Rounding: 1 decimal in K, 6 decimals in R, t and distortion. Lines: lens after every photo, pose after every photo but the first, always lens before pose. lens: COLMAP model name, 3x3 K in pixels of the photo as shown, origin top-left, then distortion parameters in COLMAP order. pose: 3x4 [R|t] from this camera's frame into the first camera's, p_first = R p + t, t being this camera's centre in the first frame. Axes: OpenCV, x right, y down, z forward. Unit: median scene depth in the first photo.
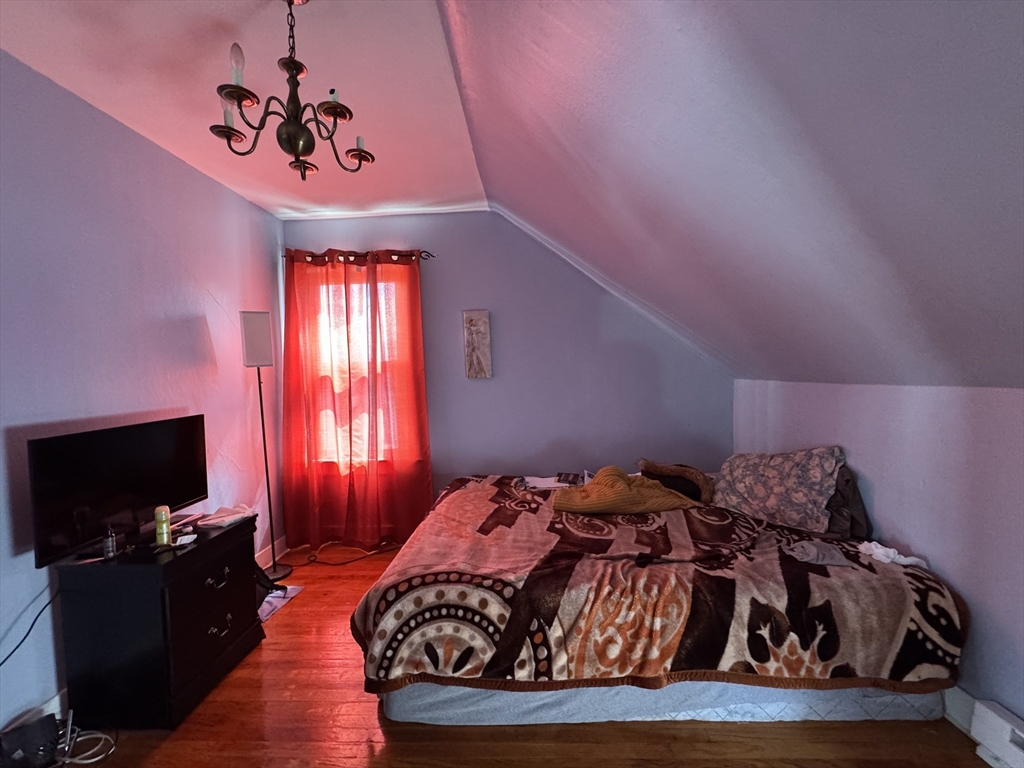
lens RADIAL K [[407.5, 0, 512.6], [0, 407.5, 384.3], [0, 0, 1]] dist [-0.001731, -0.000323]
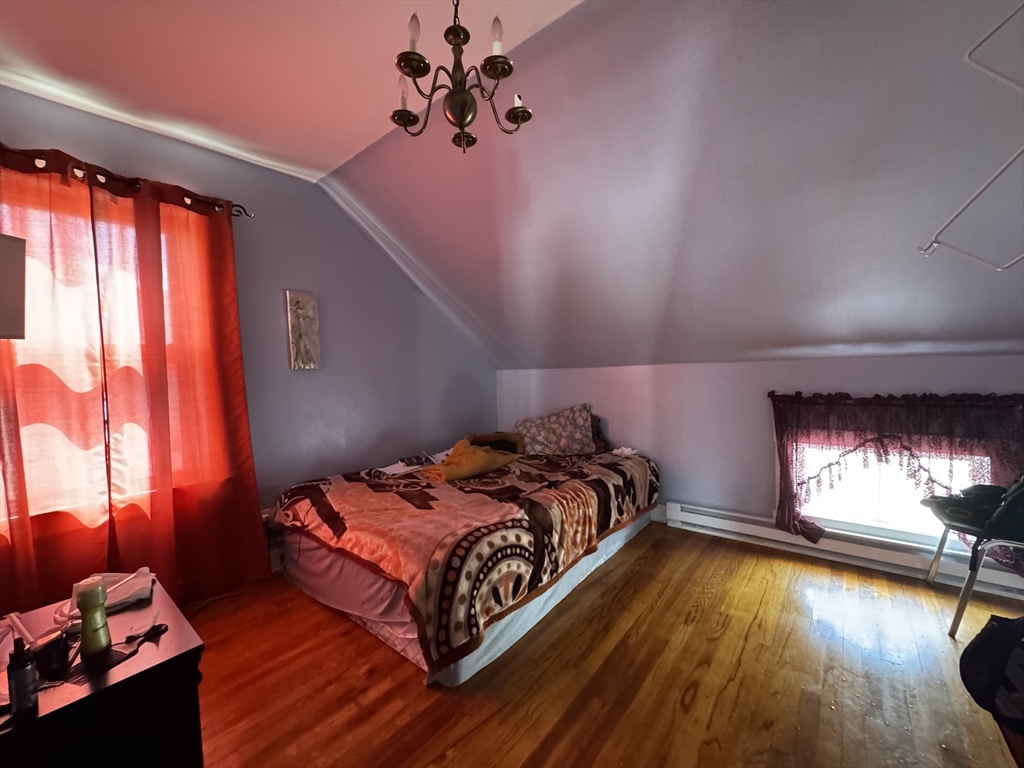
lens RADIAL K [[407.5, 0, 511.8], [0, 407.5, 383.6], [0, 0, 1]] dist [-0.001731, -0.000323]
pose [[0.606944, -0.024587, 0.794364, -1.055279], [0.043047, 0.999071, -0.001968, 0.074376], [-0.793578, 0.035389, 0.607439, 0.251821]]
